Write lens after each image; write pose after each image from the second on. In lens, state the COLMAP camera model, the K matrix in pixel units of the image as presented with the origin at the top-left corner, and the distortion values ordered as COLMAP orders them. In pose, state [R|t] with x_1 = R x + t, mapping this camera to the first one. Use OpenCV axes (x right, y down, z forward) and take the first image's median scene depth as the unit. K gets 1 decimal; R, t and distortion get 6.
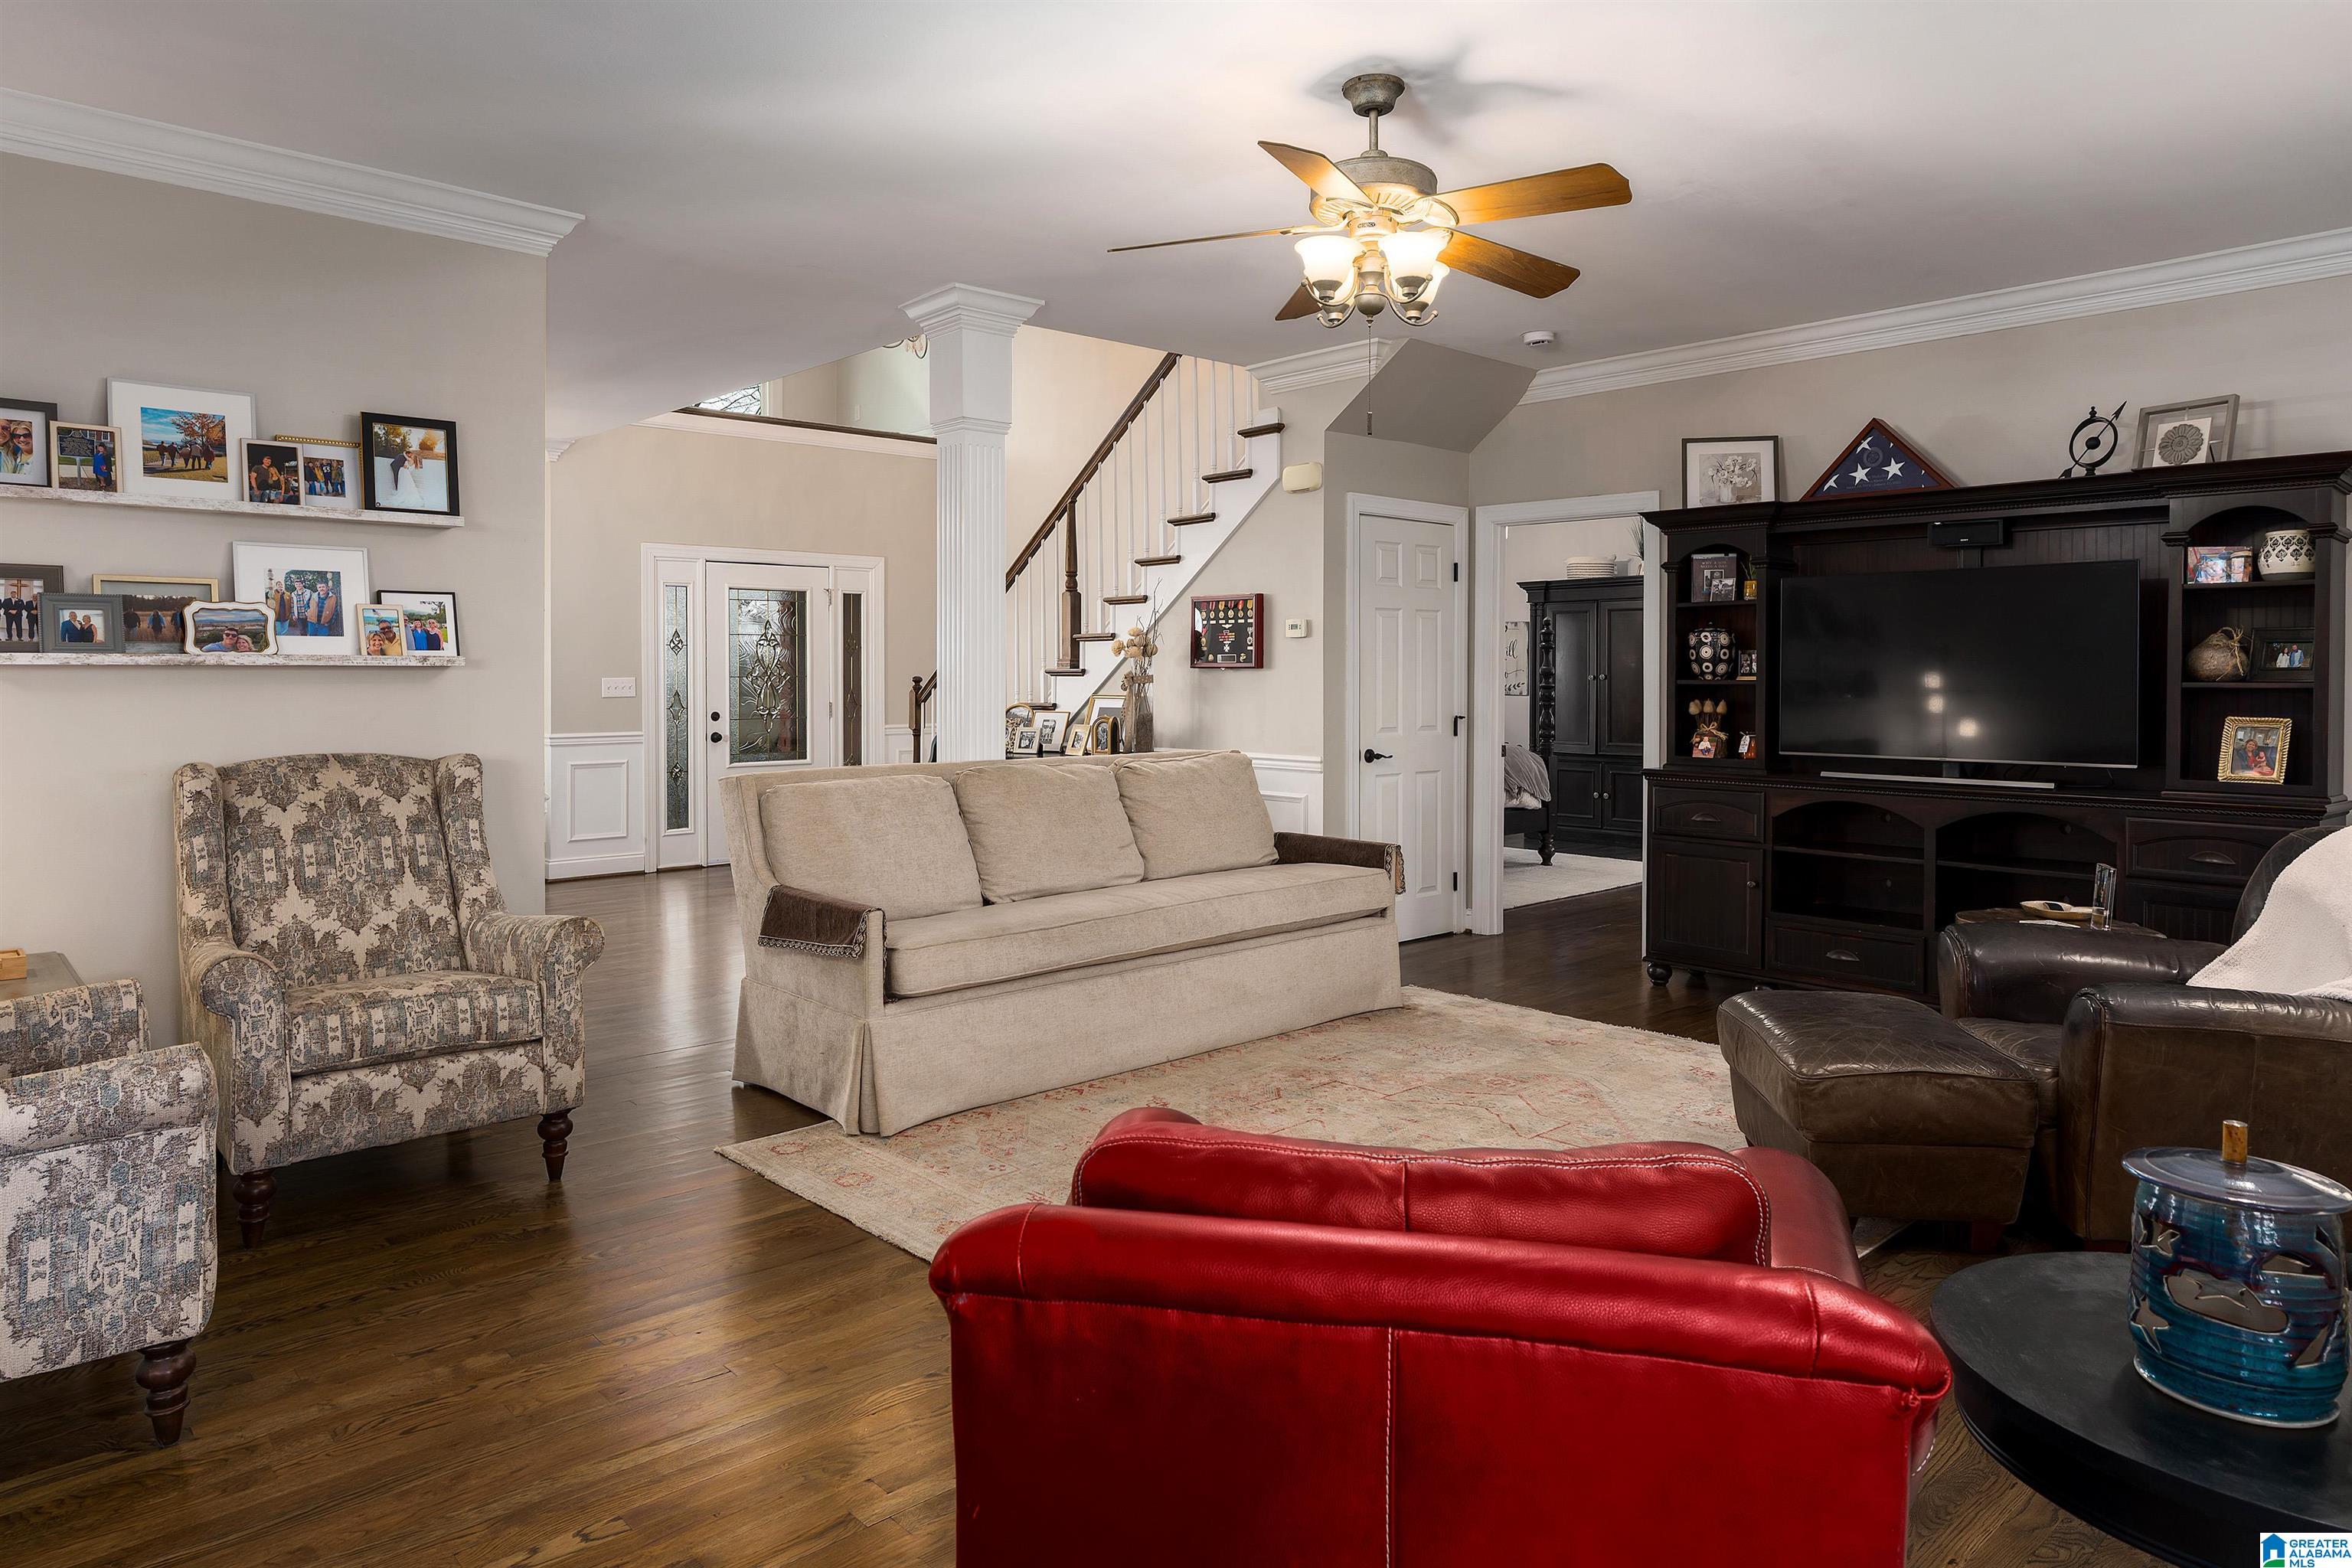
lens RADIAL K [[1467.3, 0, 1179.4], [0, 1467.3, 686.9], [0, 0, 1]] dist [-0.003876, -0.003548]
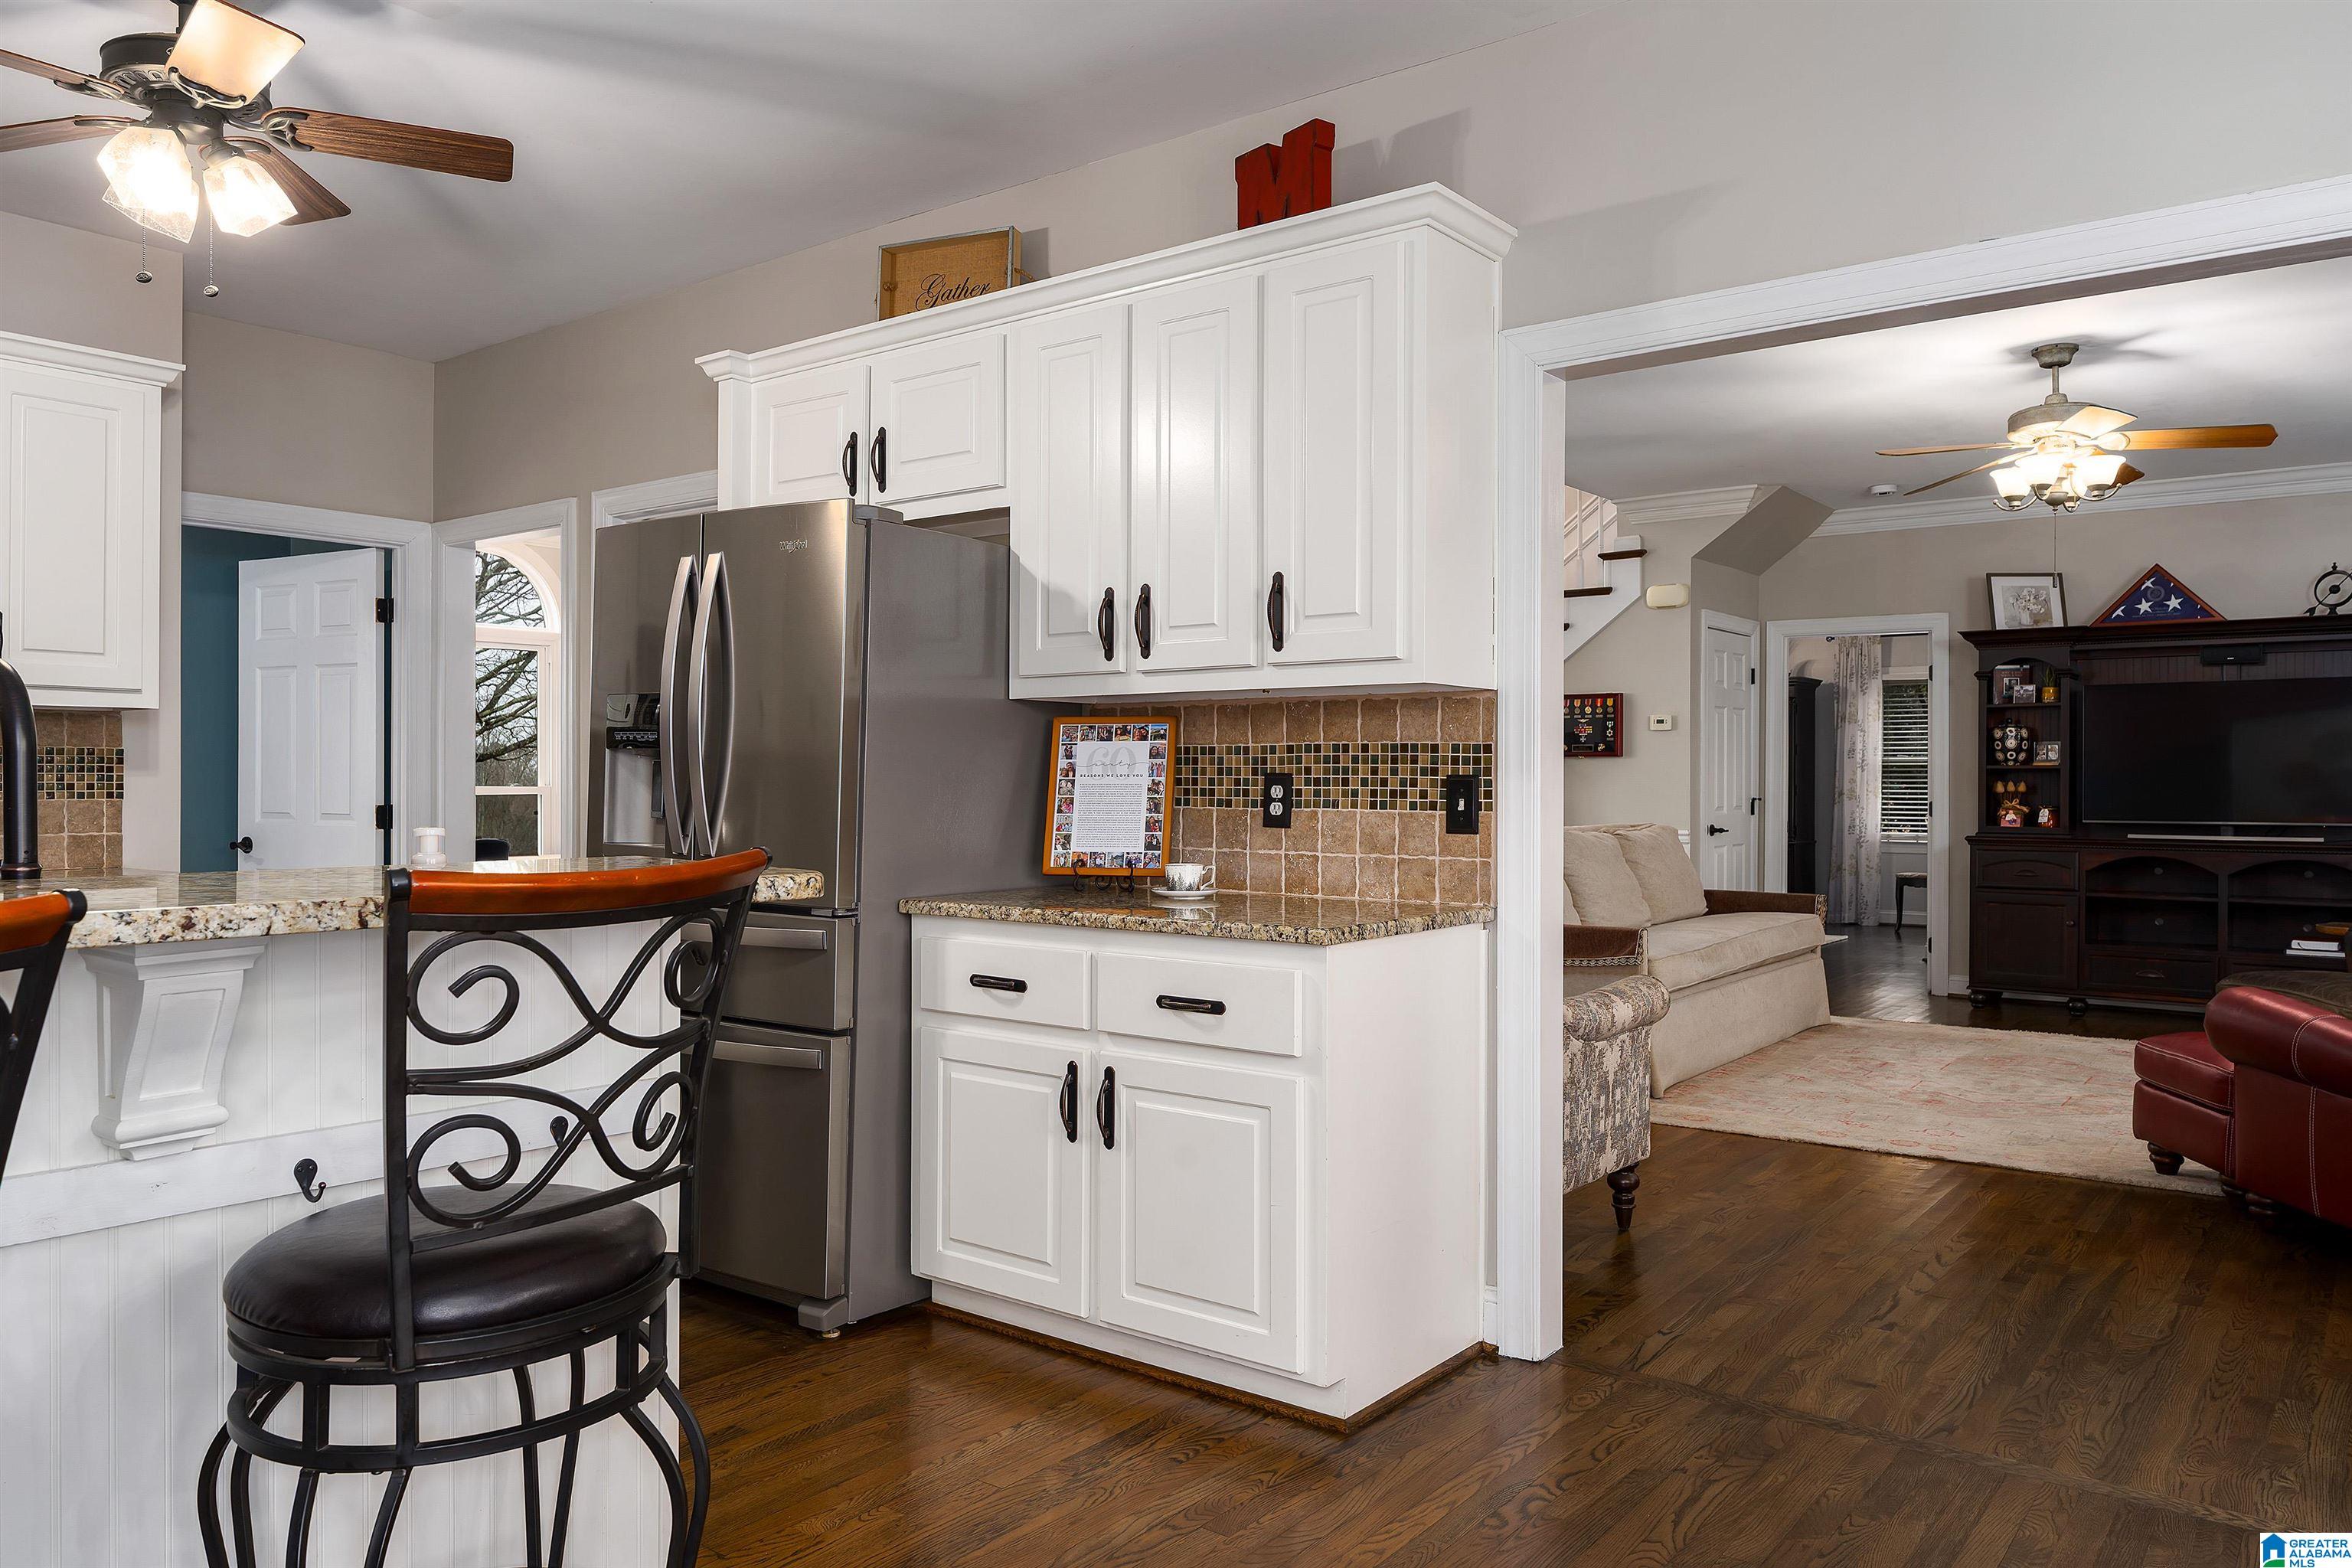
lens RADIAL K [[1677.1, 0, 1153.8], [0, 1677.1, 780.7], [0, 0, 1]] dist [-0.000866, 0.004109]
pose [[0.984026, 0.000475, 0.178025, -0.623367], [0.000954, 0.999968, -0.007941, 0.019251], [-0.178023, 0.007984, 0.983994, -0.288065]]
